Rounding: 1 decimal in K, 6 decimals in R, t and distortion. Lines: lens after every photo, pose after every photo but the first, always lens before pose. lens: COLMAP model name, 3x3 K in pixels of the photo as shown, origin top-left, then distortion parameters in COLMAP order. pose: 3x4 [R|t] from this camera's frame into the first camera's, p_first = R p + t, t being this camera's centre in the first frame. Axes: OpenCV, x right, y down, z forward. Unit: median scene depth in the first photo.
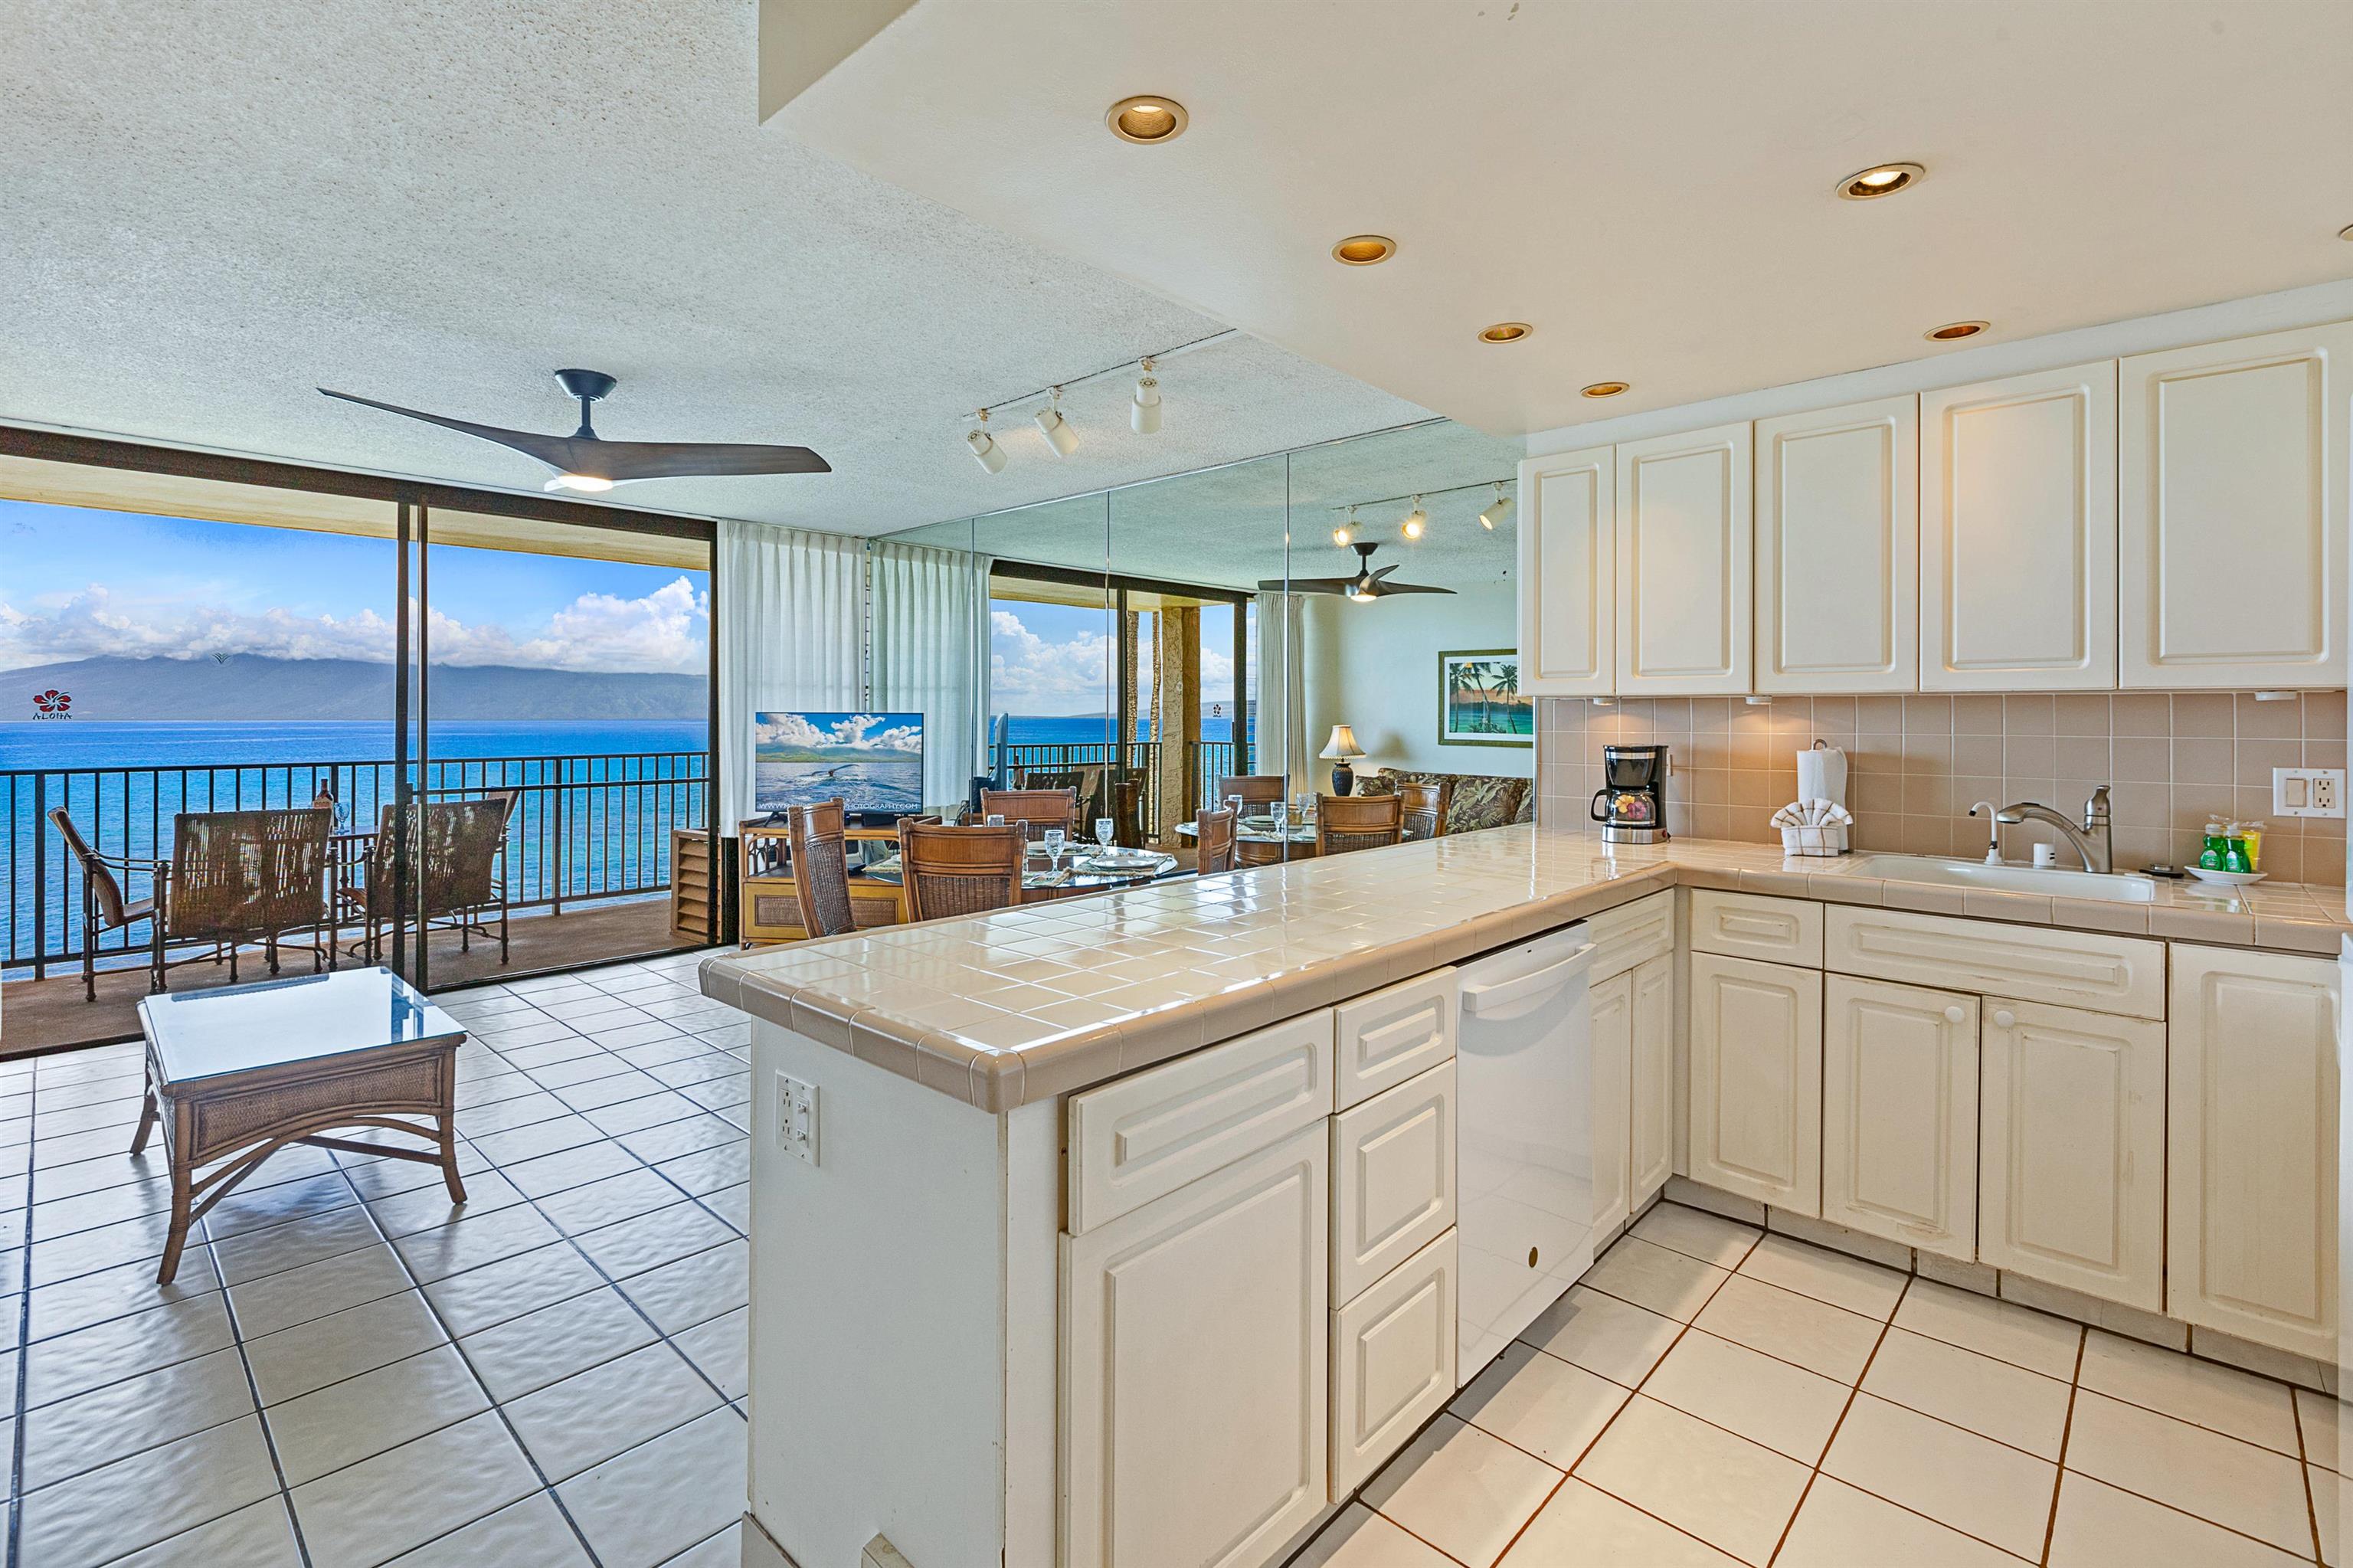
lens RADIAL K [[1072.8, 0, 1167.7], [0, 1072.8, 711.9], [0, 0, 1]] dist [0.003520, -0.001202]
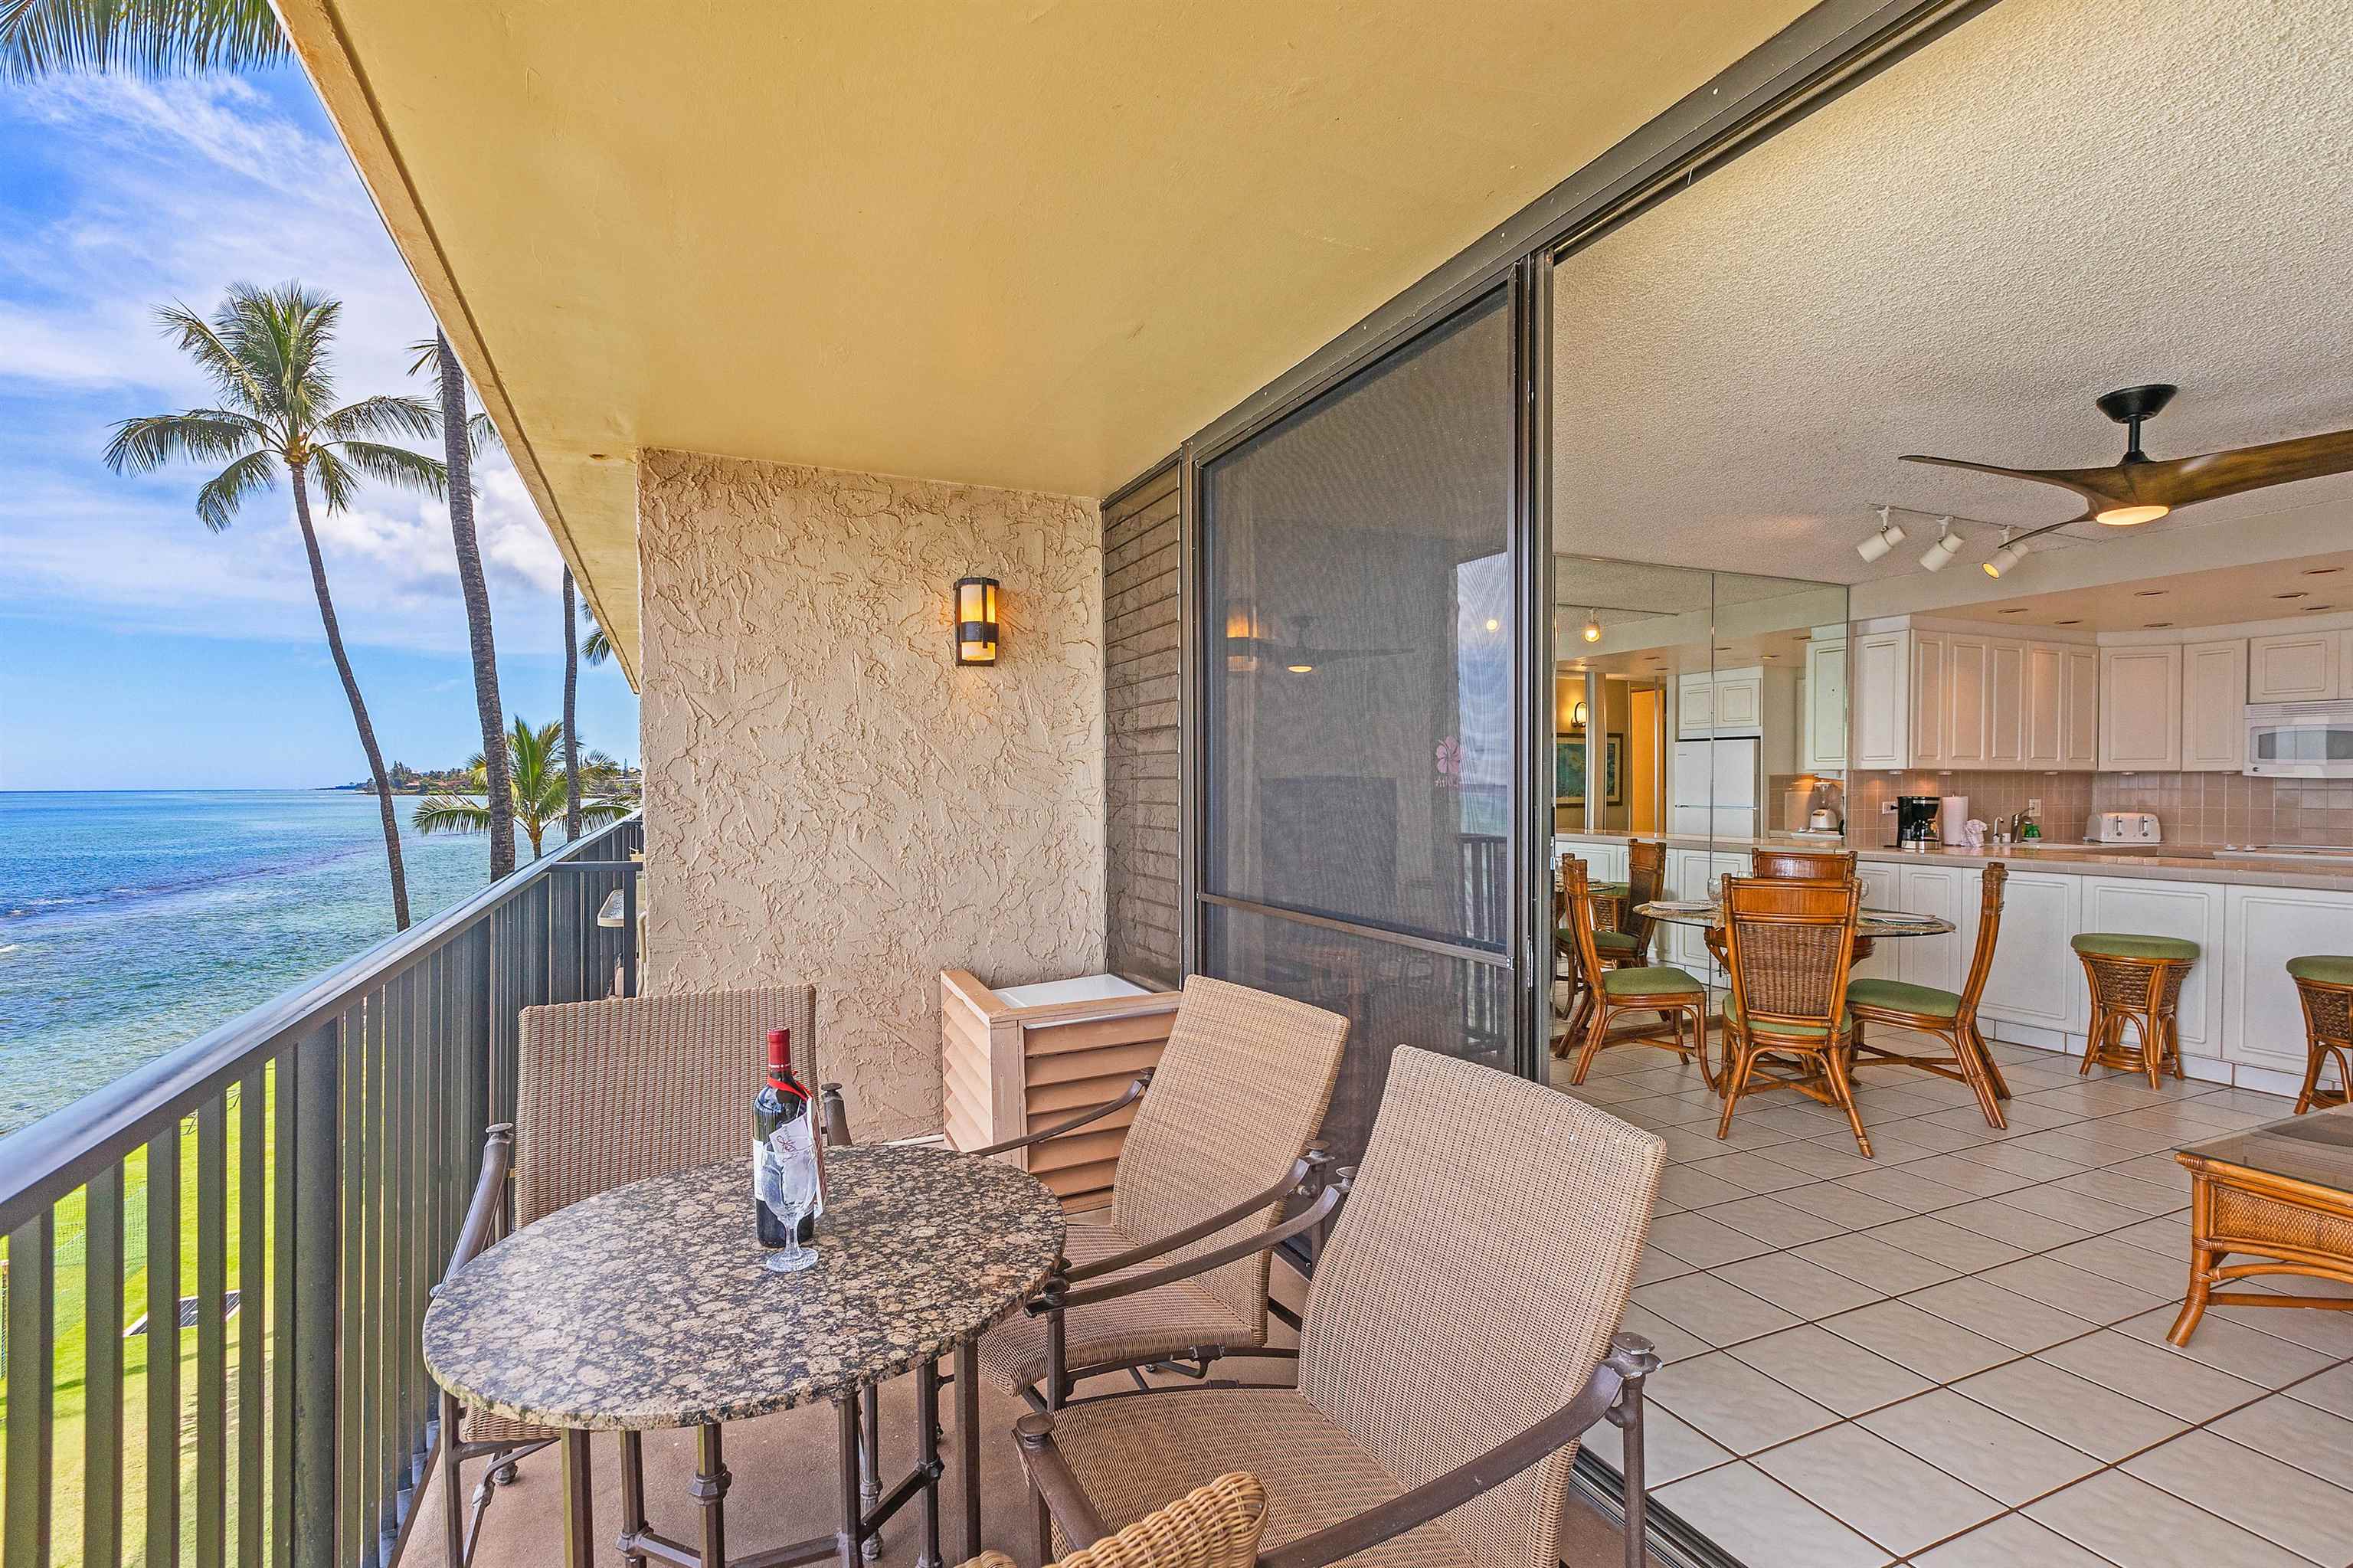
lens RADIAL K [[1072.8, 0, 1198.6], [0, 1072.8, 803.3], [0, 0, 1]] dist [0.003520, -0.001202]
pose [[0.371527, -0.016532, 0.928275, -1.160633], [-0.002516, 0.999820, 0.018813, 0.008283], [-0.928419, -0.009326, 0.371418, 0.986342]]
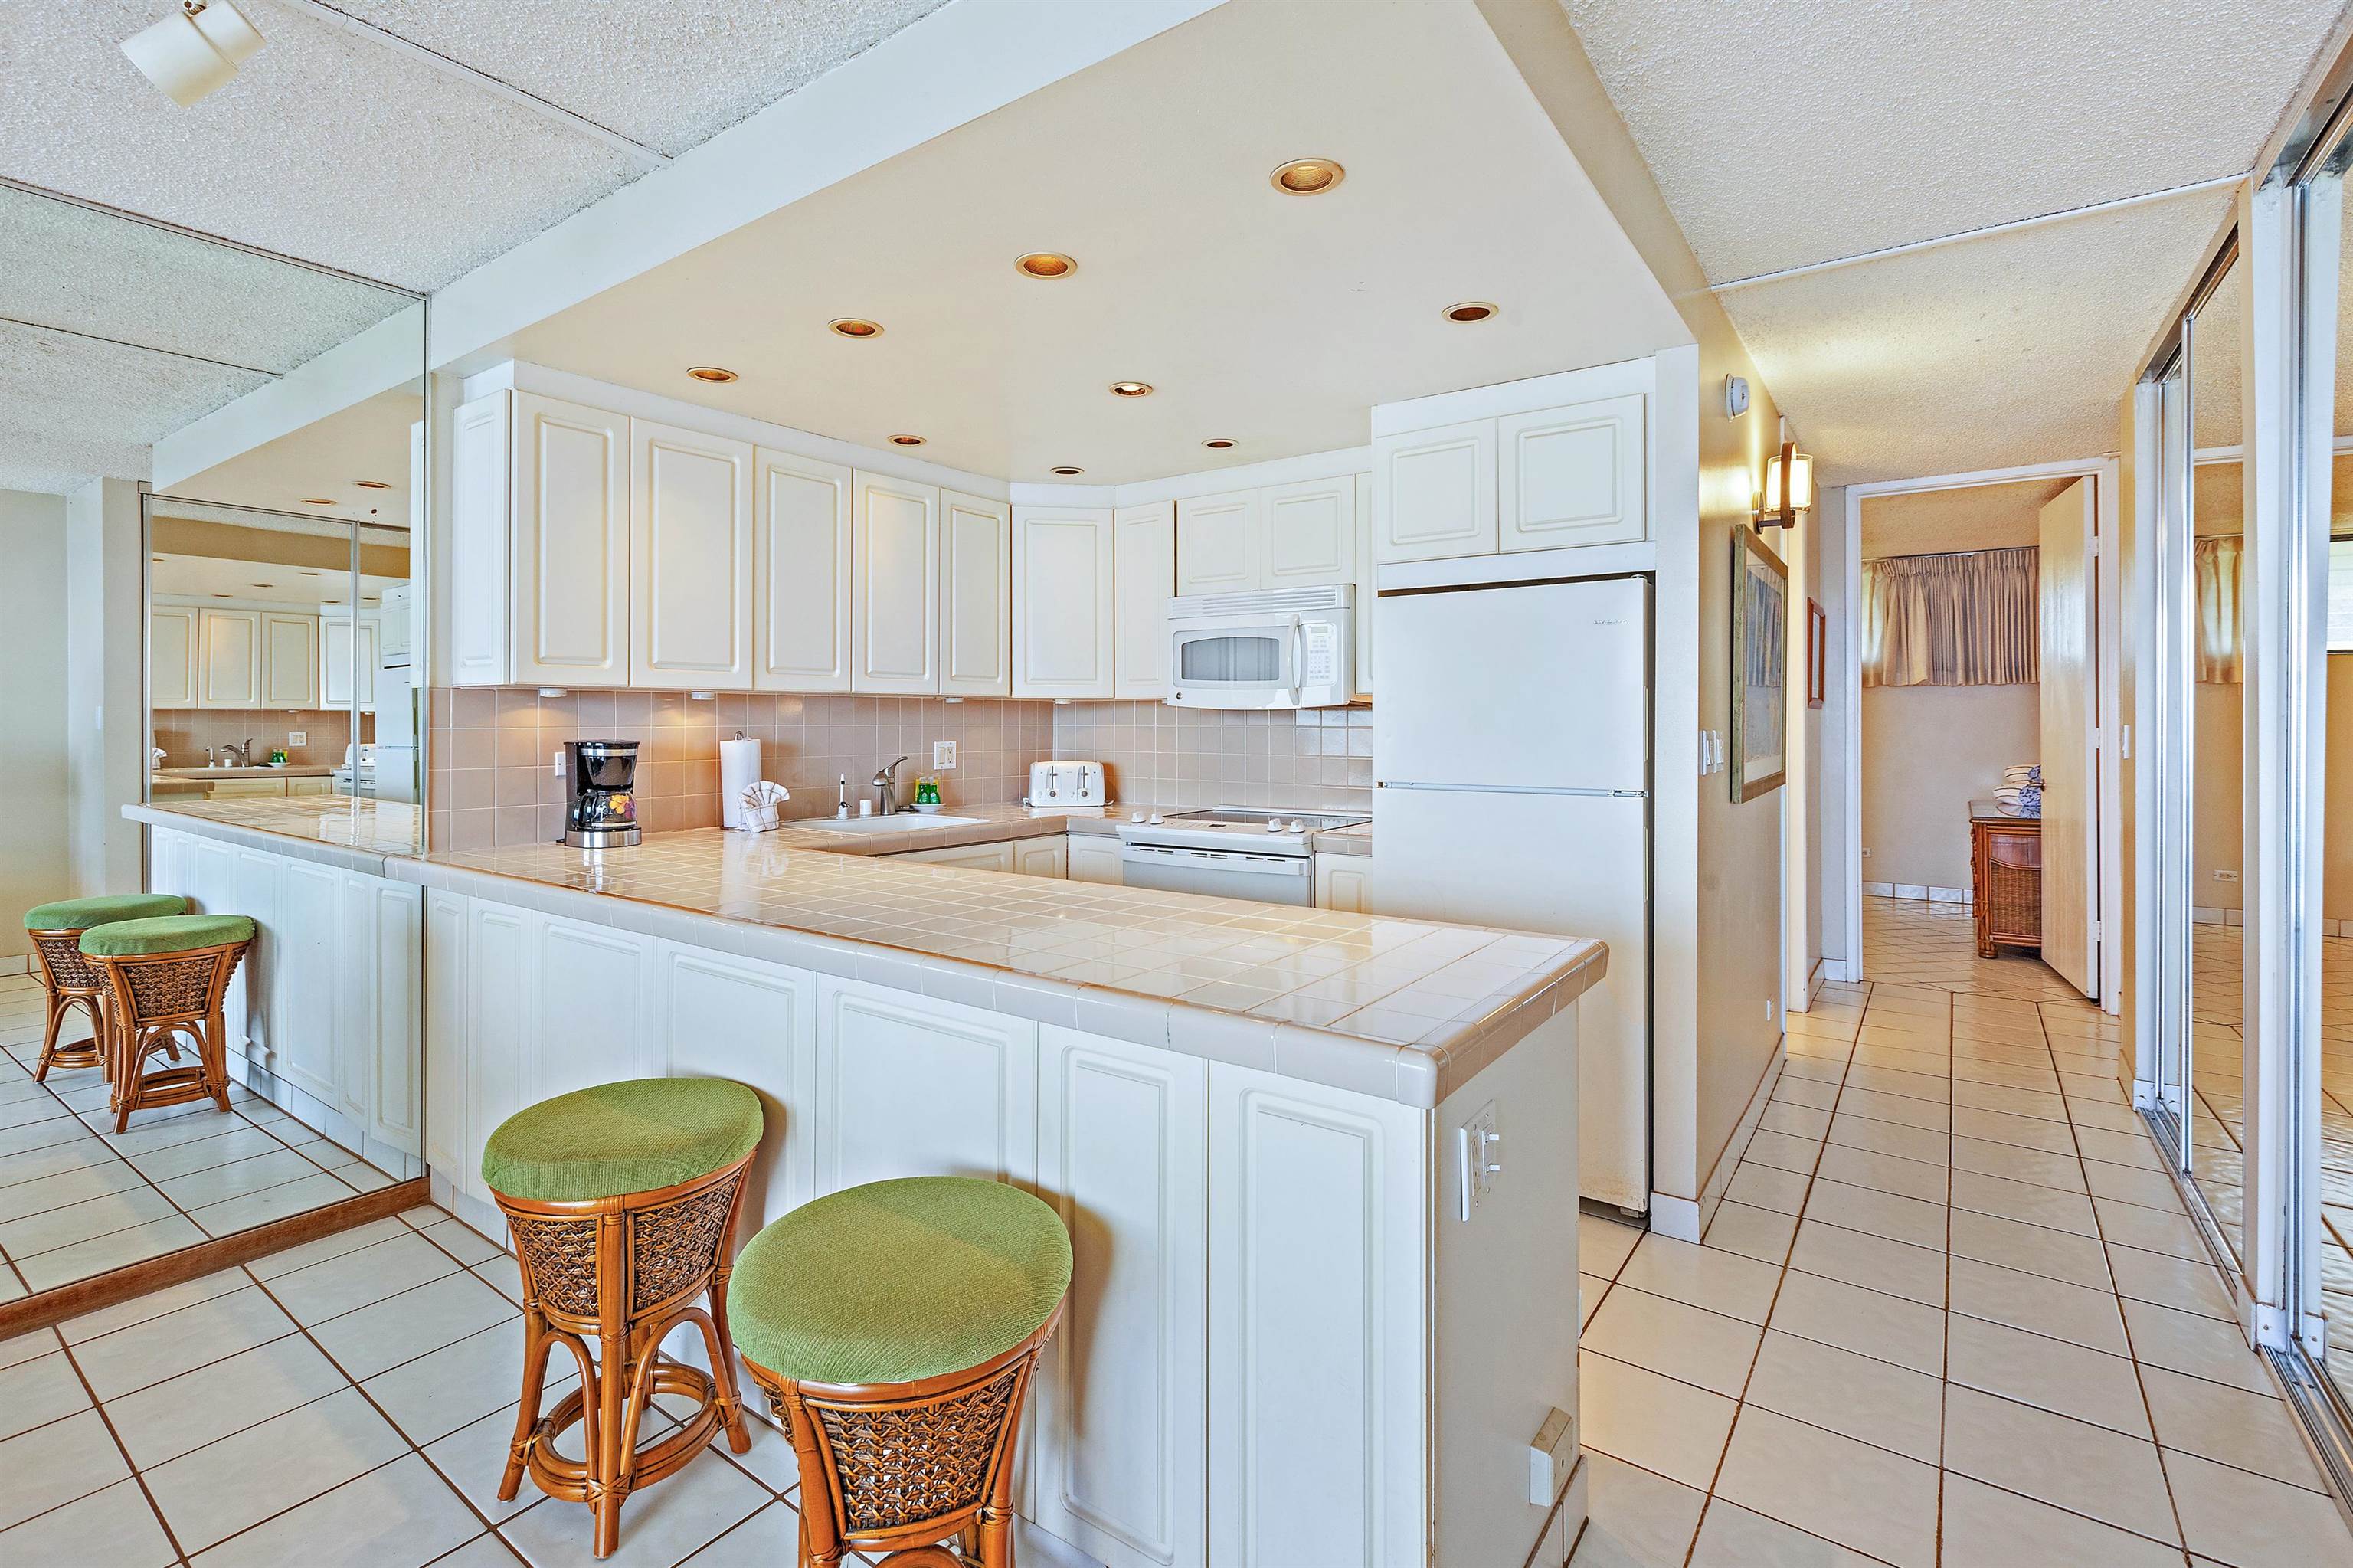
lens RADIAL K [[1072.8, 0, 1155.9], [0, 1072.8, 709.3], [0, 0, 1]] dist [0.003520, -0.001202]
pose [[-0.127921, 0.008371, 0.991749, -0.367587], [-0.005556, 0.999943, -0.009157, 0.006565], [-0.991769, -0.006682, -0.127867, 0.439532]]
